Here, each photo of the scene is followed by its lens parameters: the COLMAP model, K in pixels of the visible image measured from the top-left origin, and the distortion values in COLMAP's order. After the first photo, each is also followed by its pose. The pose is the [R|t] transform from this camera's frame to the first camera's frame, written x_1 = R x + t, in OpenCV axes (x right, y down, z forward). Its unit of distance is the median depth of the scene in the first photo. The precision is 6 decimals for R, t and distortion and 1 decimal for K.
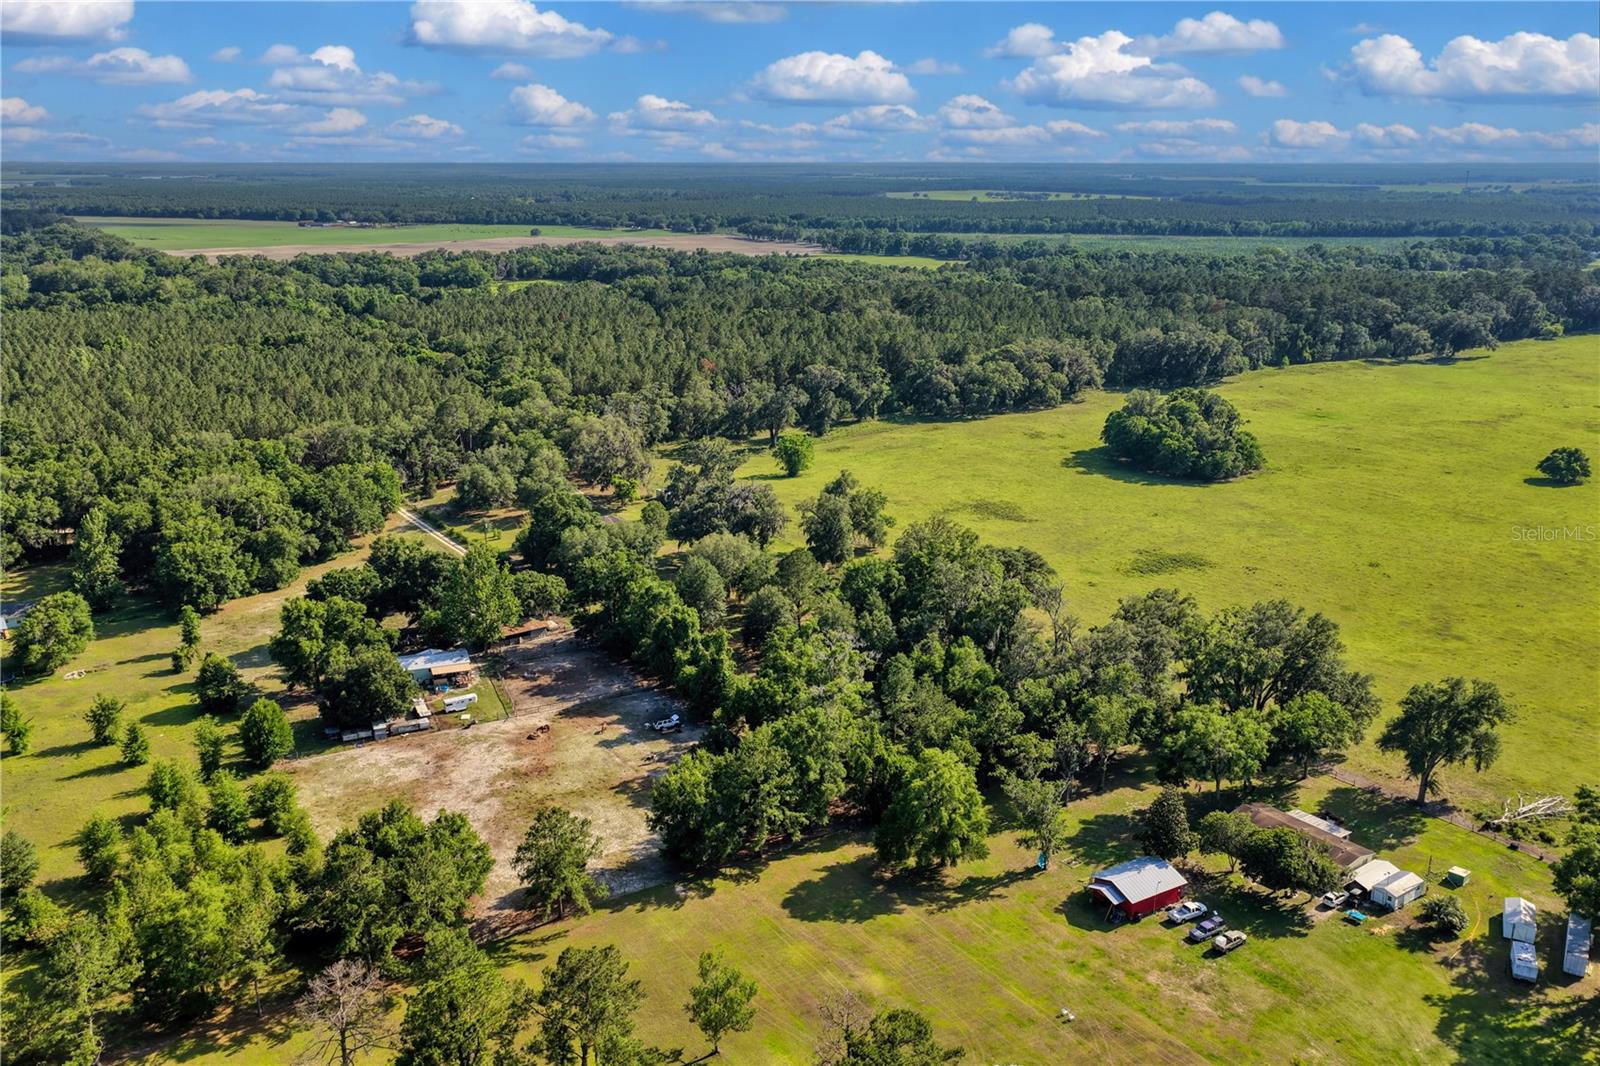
lens RADIAL K [[1309.7, 0, 800.0], [0, 1309.7, 533.0], [0, 0, 1]] dist [-0.005656, 0.012153]
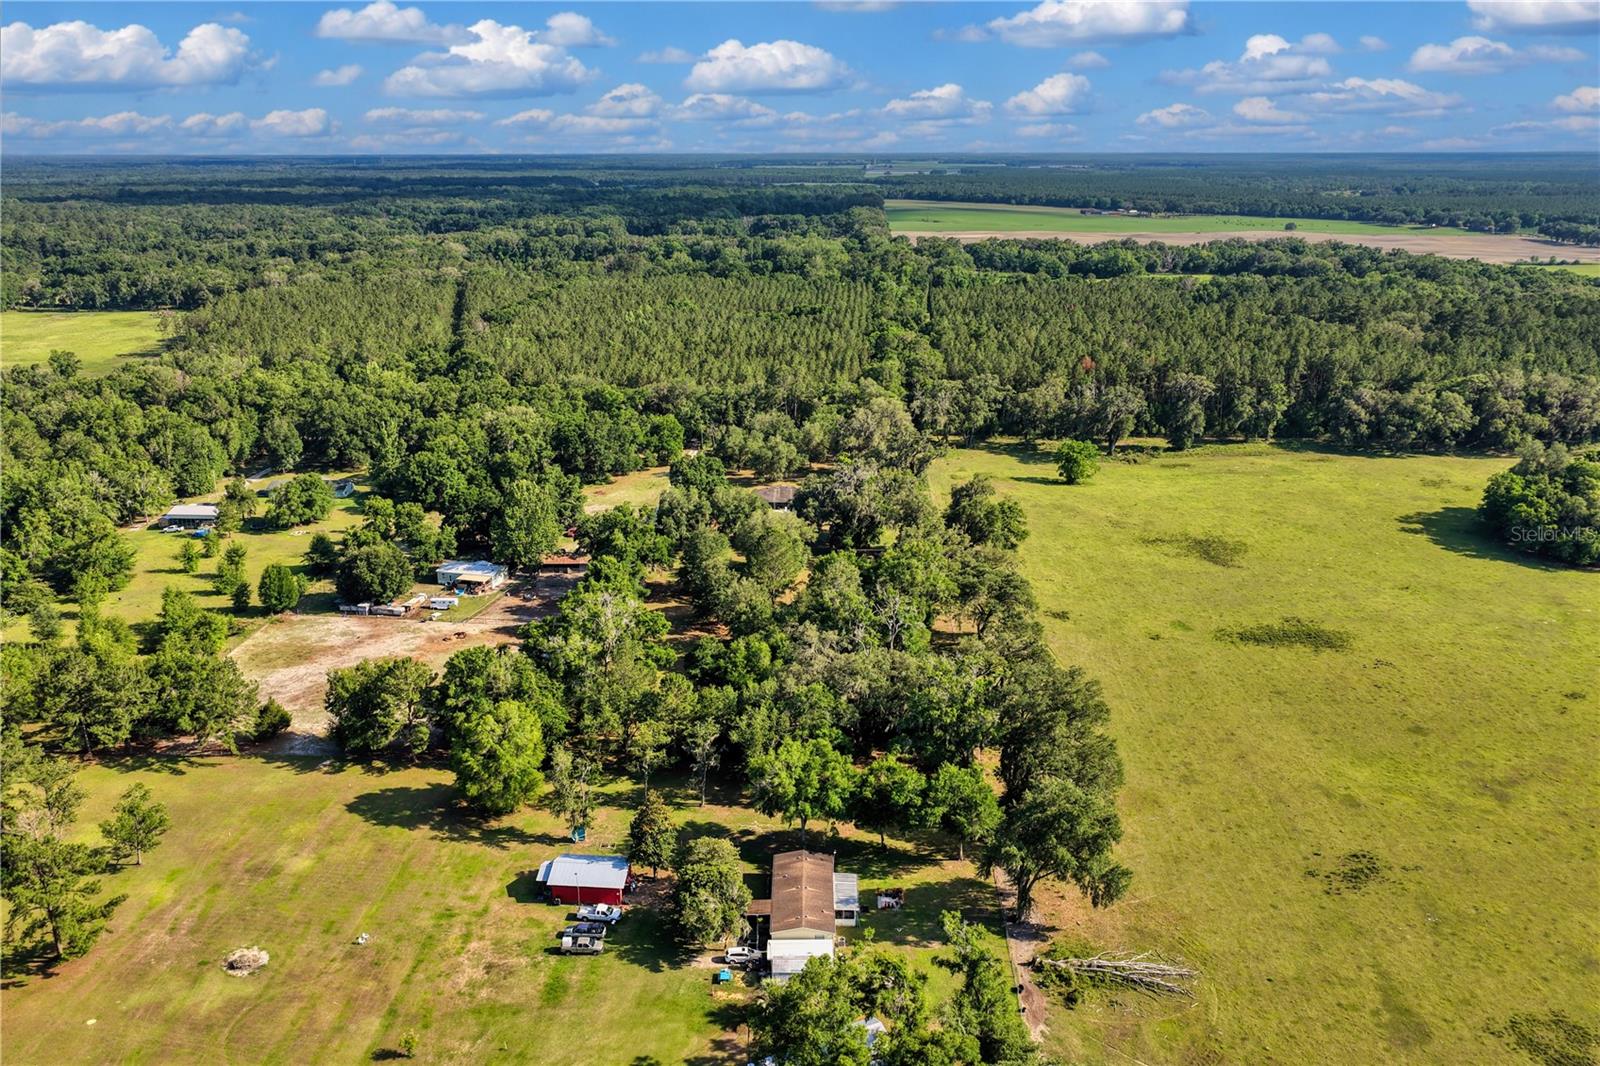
lens RADIAL K [[1309.7, 0, 800.0], [0, 1309.7, 533.0], [0, 0, 1]] dist [-0.005656, 0.012153]
pose [[0.812110, 0.162514, -0.560417, 0.139400], [-0.158552, 0.985756, 0.056097, -0.011175], [0.561551, 0.043299, 0.826309, 0.037956]]
